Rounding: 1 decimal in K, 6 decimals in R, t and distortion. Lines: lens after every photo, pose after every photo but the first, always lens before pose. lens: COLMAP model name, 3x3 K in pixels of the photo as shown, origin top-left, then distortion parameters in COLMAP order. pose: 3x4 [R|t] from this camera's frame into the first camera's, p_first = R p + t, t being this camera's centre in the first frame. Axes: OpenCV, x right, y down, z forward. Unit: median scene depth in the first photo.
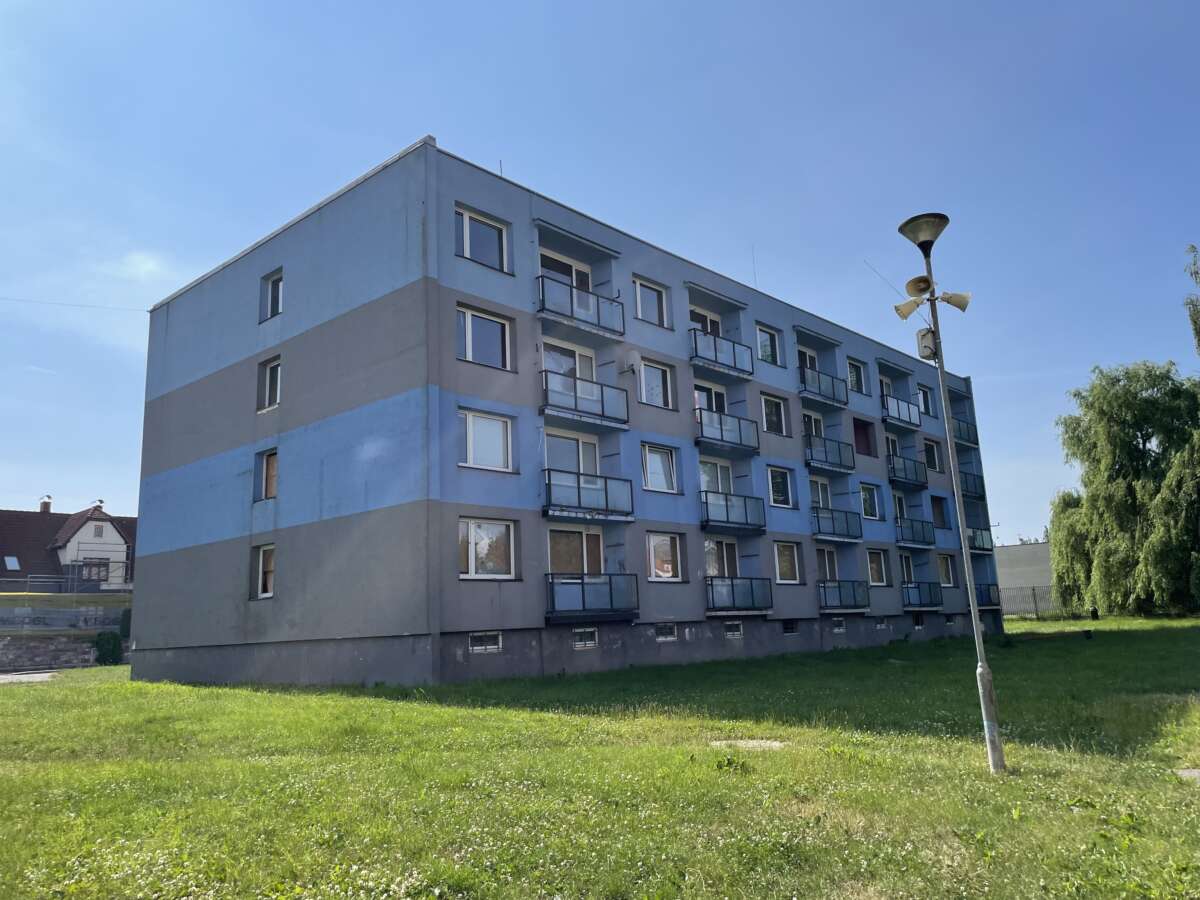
lens RADIAL K [[906.7, 0, 600.0], [0, 906.7, 450.0], [0, 0, 1]] dist [-0.000792, -0.000833]
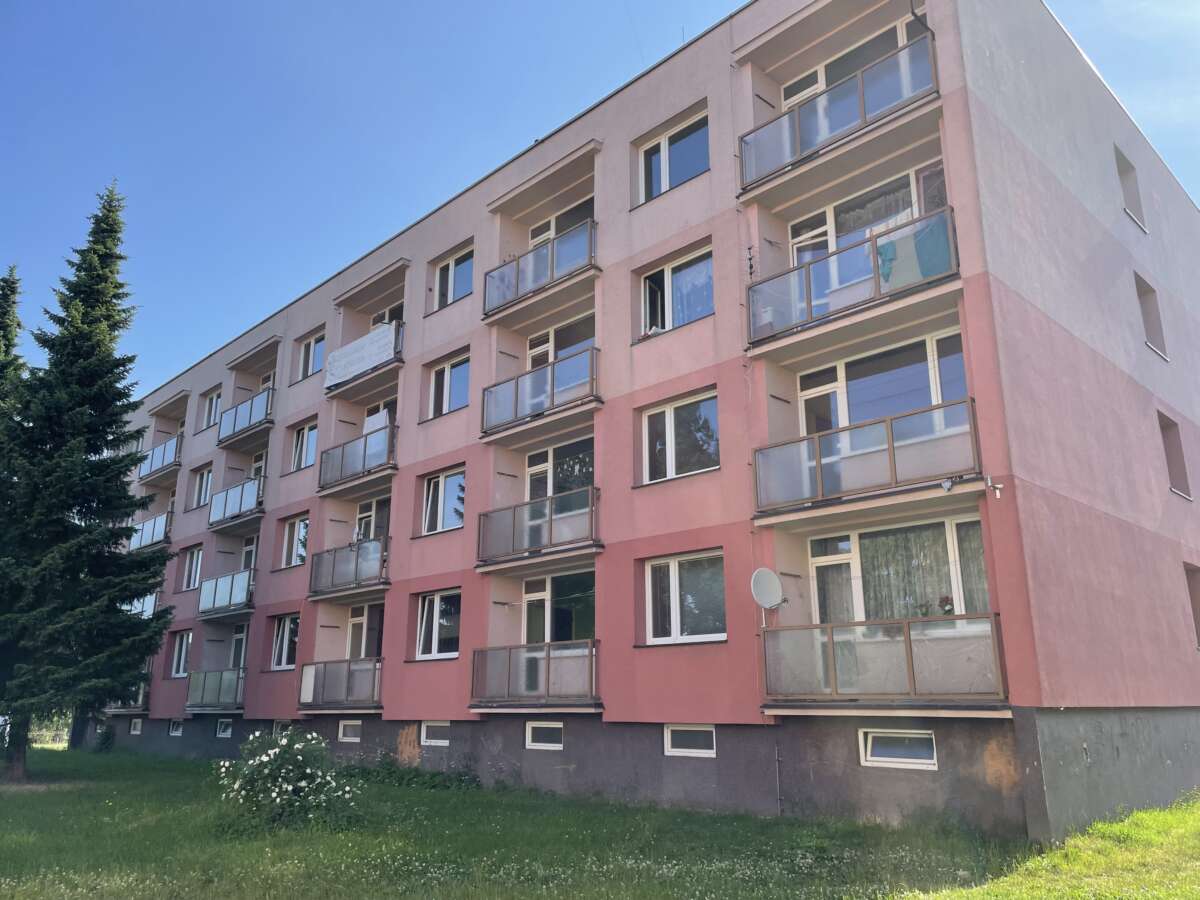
lens RADIAL K [[906.7, 0, 600.0], [0, 906.7, 450.0], [0, 0, 1]] dist [-0.000792, -0.000833]
pose [[-0.072817, -0.219156, -0.972969, 0.586206], [0.178788, 0.956887, -0.228914, 0.146884], [0.981189, -0.190624, -0.030495, 0.973920]]
